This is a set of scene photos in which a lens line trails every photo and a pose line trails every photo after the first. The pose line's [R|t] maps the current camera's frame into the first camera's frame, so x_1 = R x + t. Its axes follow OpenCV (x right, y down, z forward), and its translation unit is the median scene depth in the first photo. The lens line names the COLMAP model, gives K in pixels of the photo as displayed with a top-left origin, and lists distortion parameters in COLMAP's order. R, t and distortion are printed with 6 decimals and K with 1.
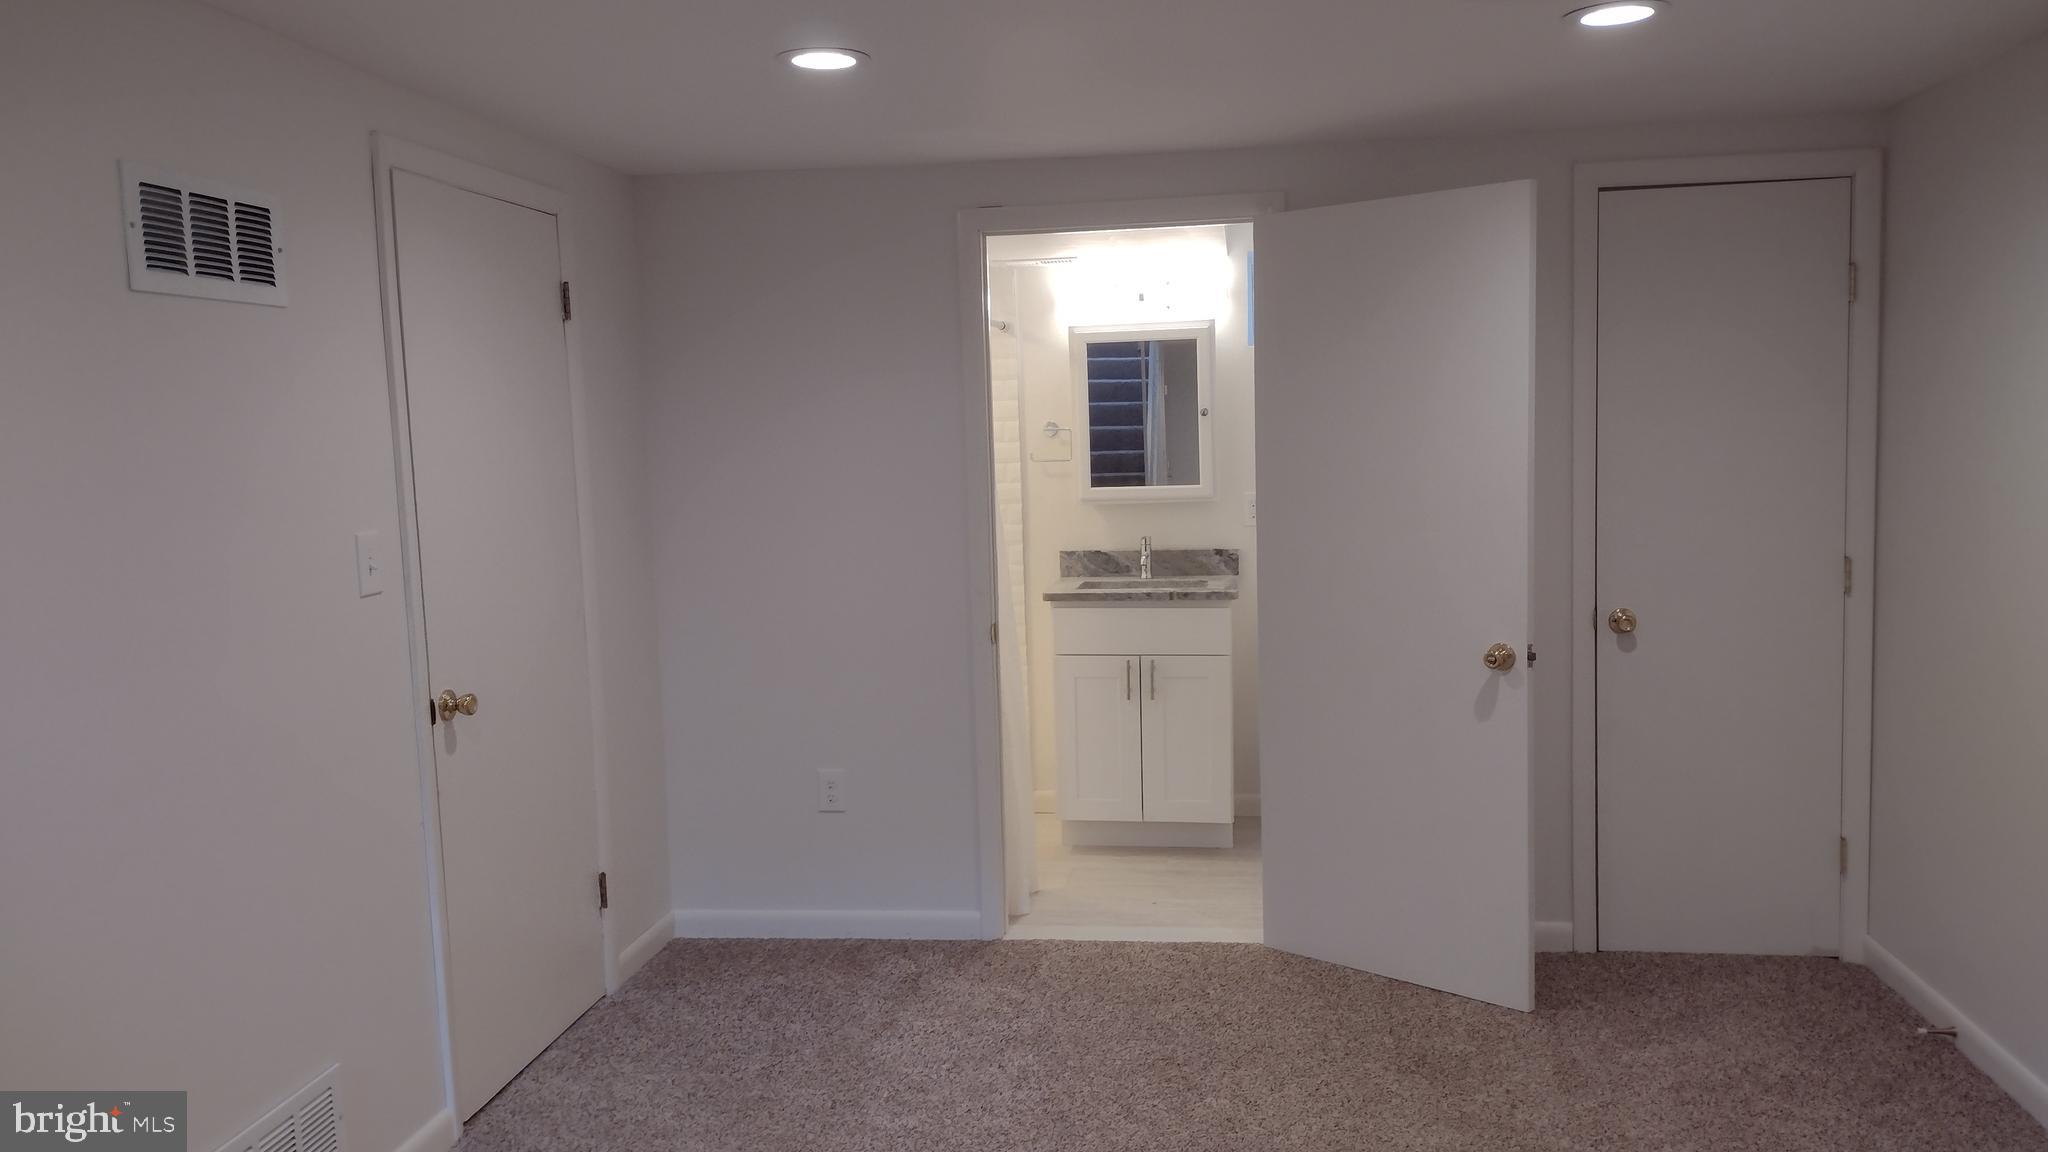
lens RADIAL K [[1499.2, 0, 1025.6], [0, 1499.2, 583.1], [0, 0, 1]] dist [0.092298, -0.167160]
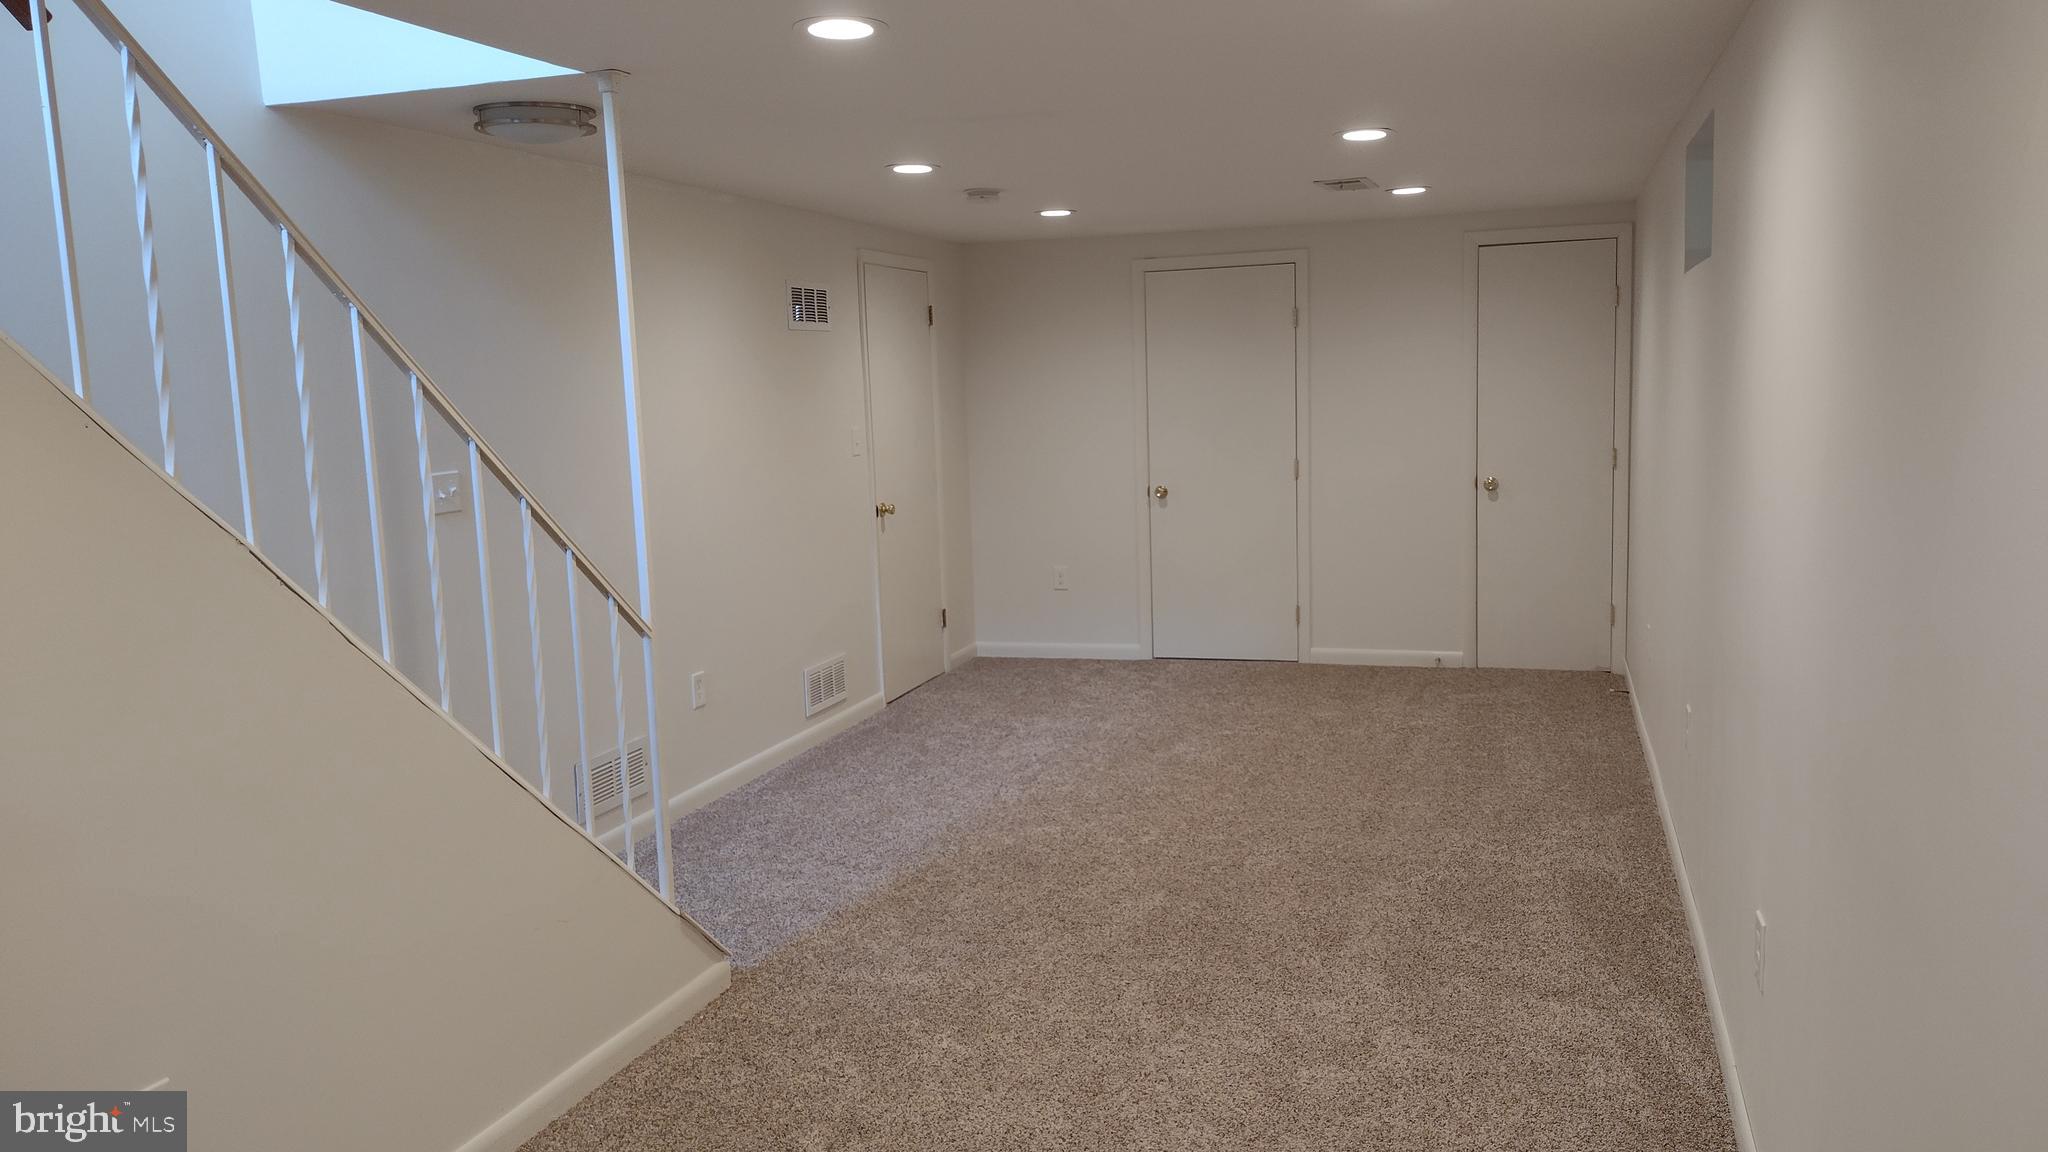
lens RADIAL K [[1486.8, 0, 1024.0], [0, 1486.8, 576.0], [0, 0, 1]] dist [0.104830, -0.225358]
pose [[0.984190, 0.018817, -0.176114, 0.158502], [-0.014019, 0.999497, 0.028445, 0.090336], [0.176561, -0.025526, 0.983959, -0.861520]]
